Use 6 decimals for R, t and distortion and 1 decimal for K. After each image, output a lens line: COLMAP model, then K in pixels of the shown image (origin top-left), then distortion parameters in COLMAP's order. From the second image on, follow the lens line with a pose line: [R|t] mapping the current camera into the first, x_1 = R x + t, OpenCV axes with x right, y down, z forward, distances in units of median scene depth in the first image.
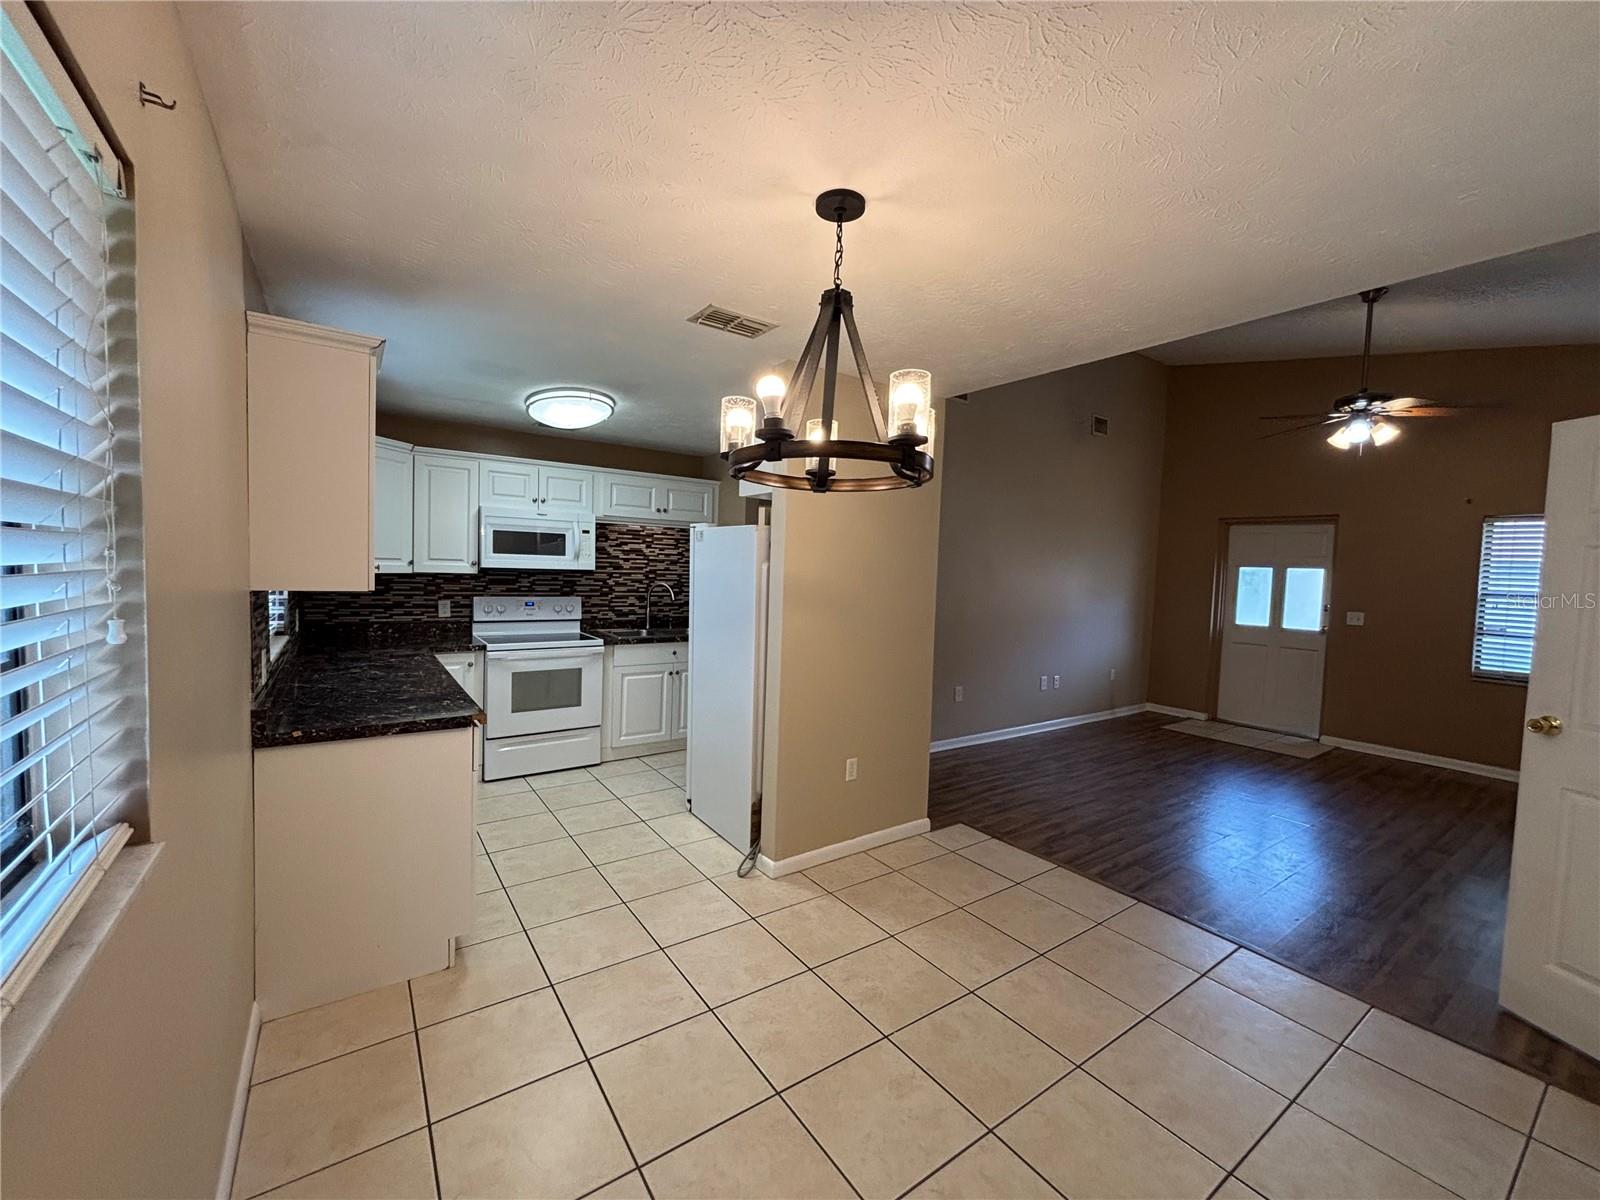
lens RADIAL K [[645.5, 0, 800.0], [0, 645.5, 601.9], [0, 0, 1]] dist [0.002304, -0.001323]
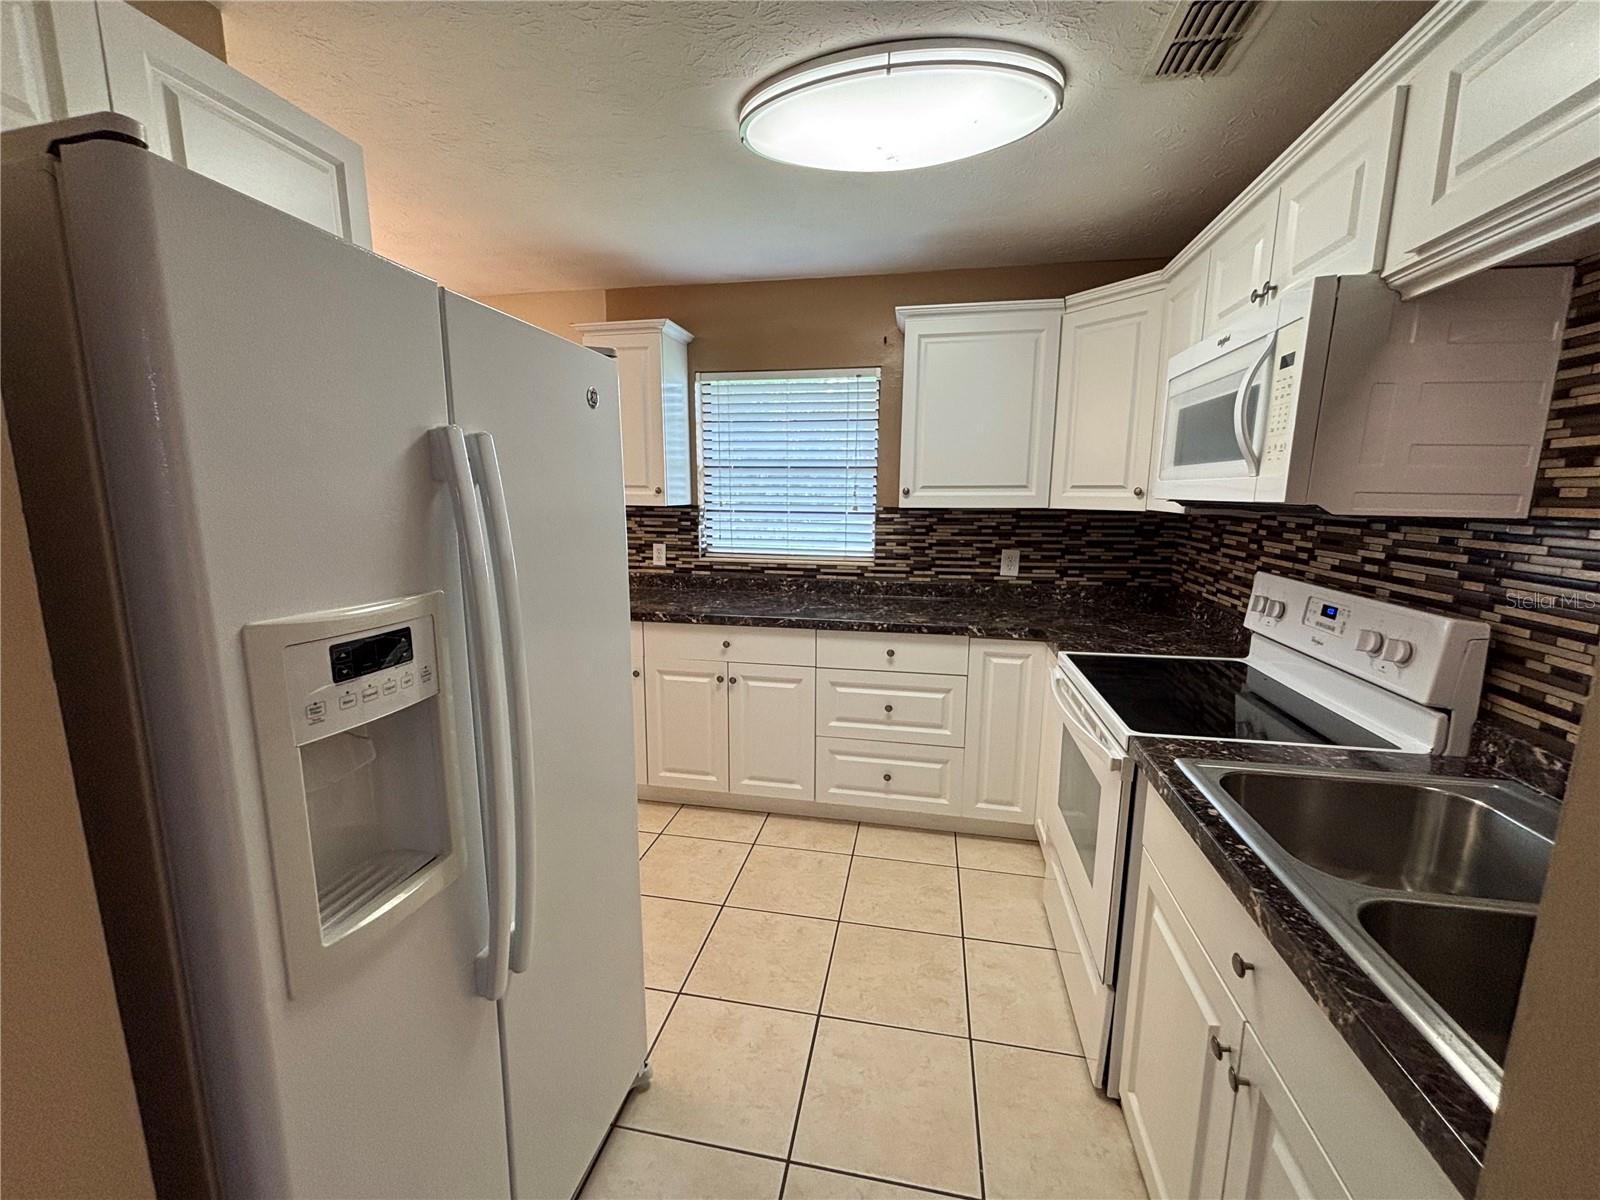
lens RADIAL K [[645.5, 0, 795.5], [0, 645.5, 599.3], [0, 0, 1]] dist [0.002304, -0.001323]
pose [[-0.725308, 0.082188, -0.683501, 0.010419], [-0.061599, 0.981118, 0.183341, -0.054533], [0.685663, 0.175081, -0.706550, 1.215405]]
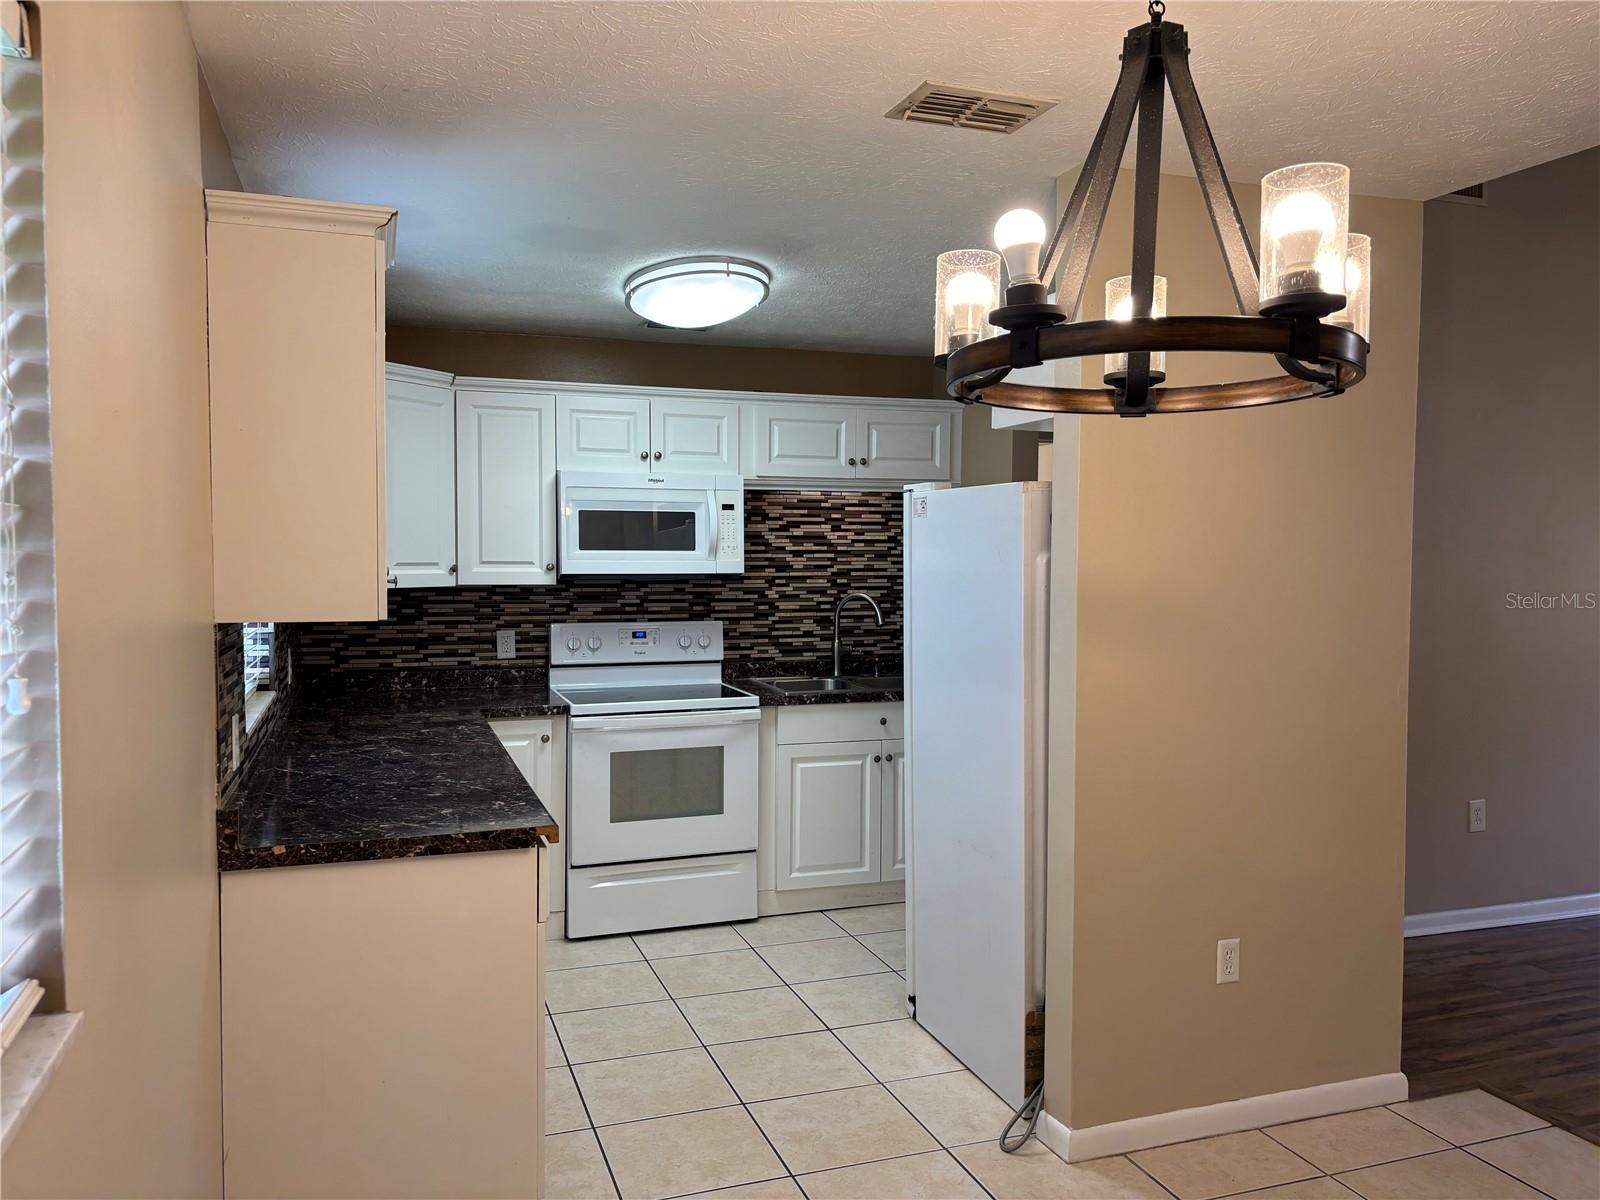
lens RADIAL K [[1205.5, 0, 795.3], [0, 1205.5, 607.1], [0, 0, 1]] dist [0.048400, -0.046059]
pose [[0.961549, -0.017114, -0.274101, 0.016219], [0.013347, 0.999789, -0.015604, -0.003204], [0.274310, 0.011345, 0.961574, -0.002347]]
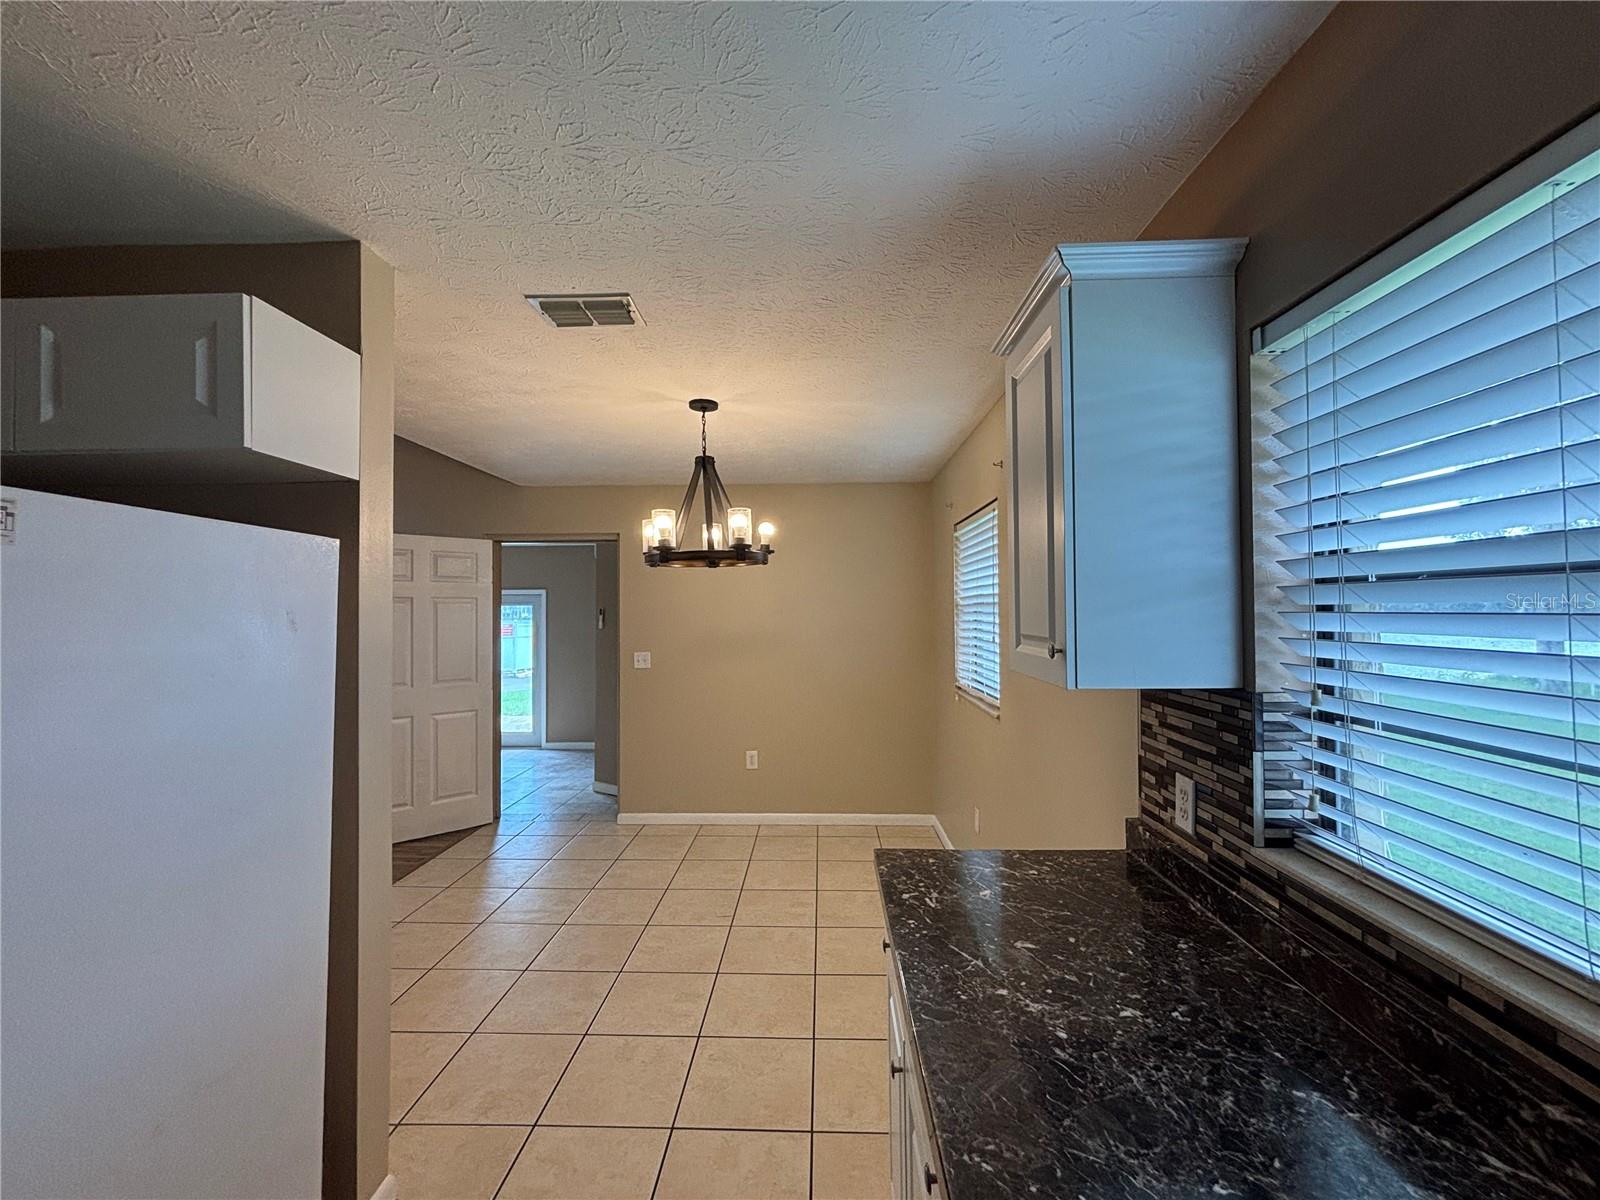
lens RADIAL K [[645.5, 0, 807.1], [0, 645.5, 592.8], [0, 0, 1]] dist [0.002304, -0.001323]
pose [[-0.810143, -0.007923, 0.586179, -0.462718], [0.012575, 0.999444, 0.030889, -0.068458], [-0.586097, 0.032396, -0.809593, 0.884310]]
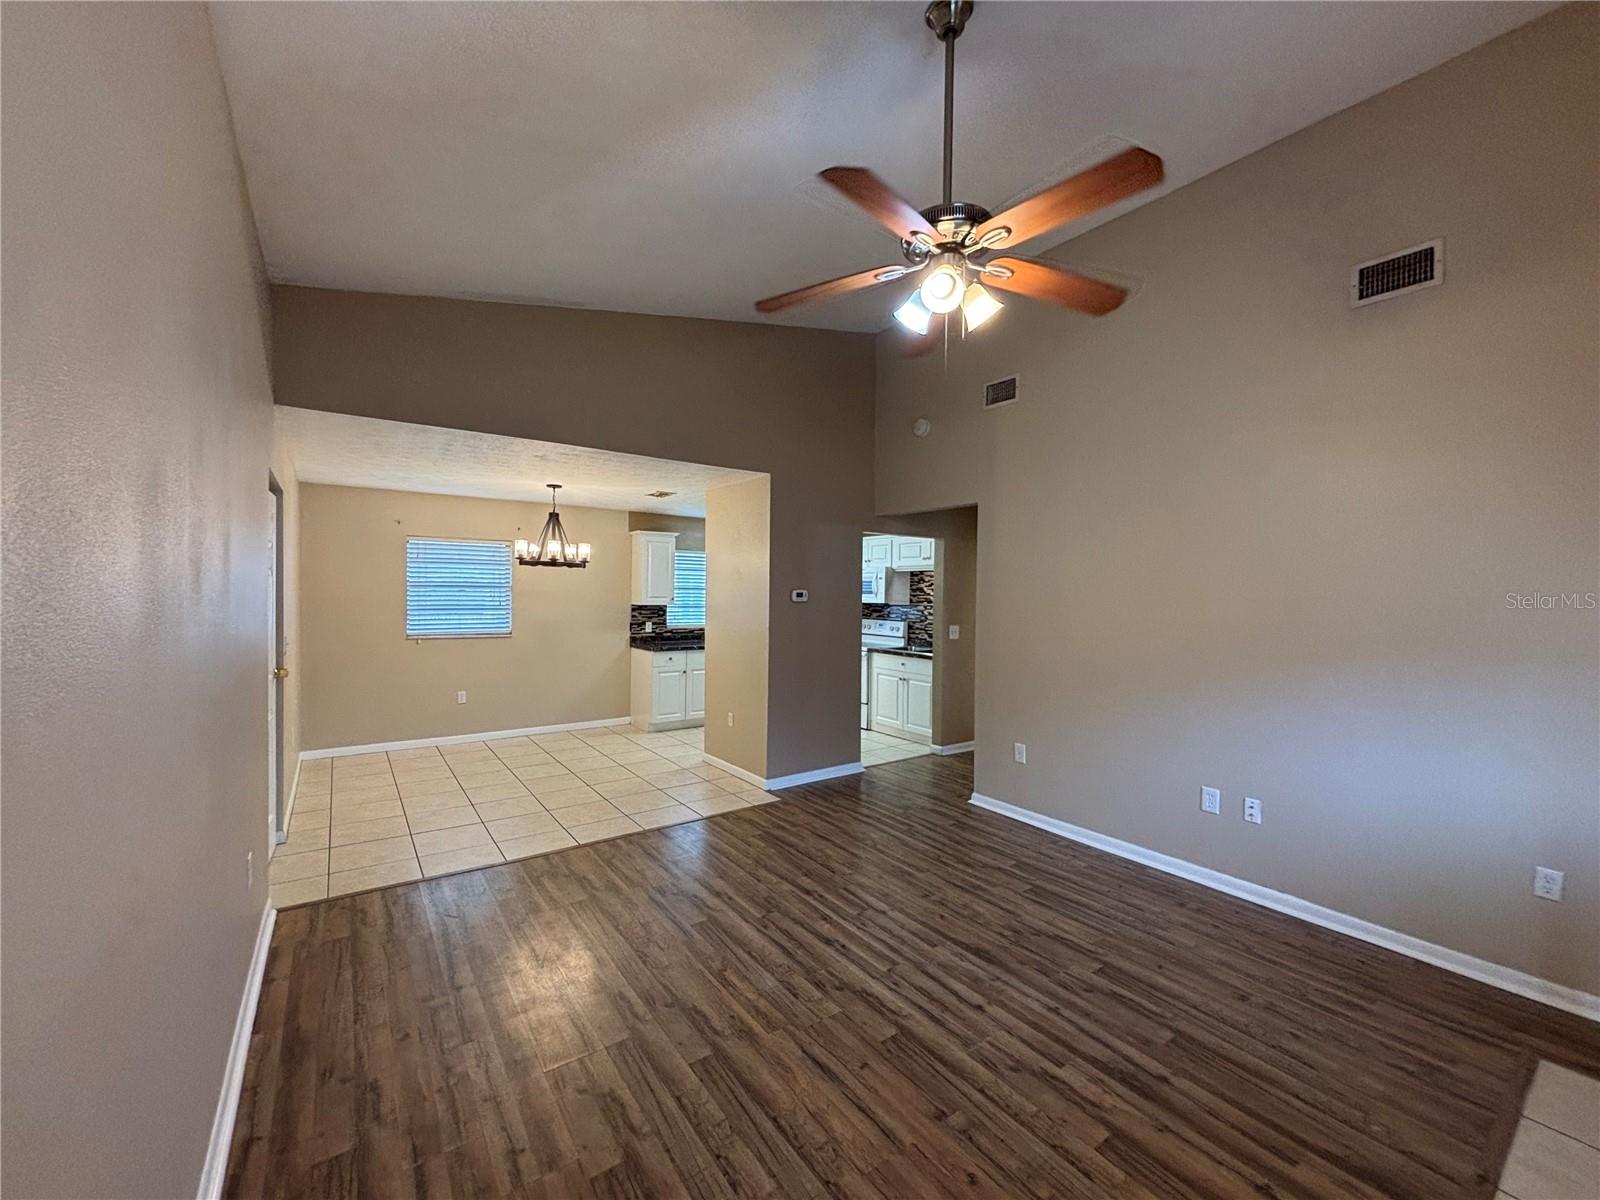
lens RADIAL K [[645.5, 0, 798.8], [0, 645.5, 589.2], [0, 0, 1]] dist [0.002304, -0.001323]
pose [[0.010632, -0.033088, -0.999396, 1.366784], [-0.065904, 0.997256, -0.033718, -0.020232], [0.997769, 0.066223, 0.008422, 0.904503]]
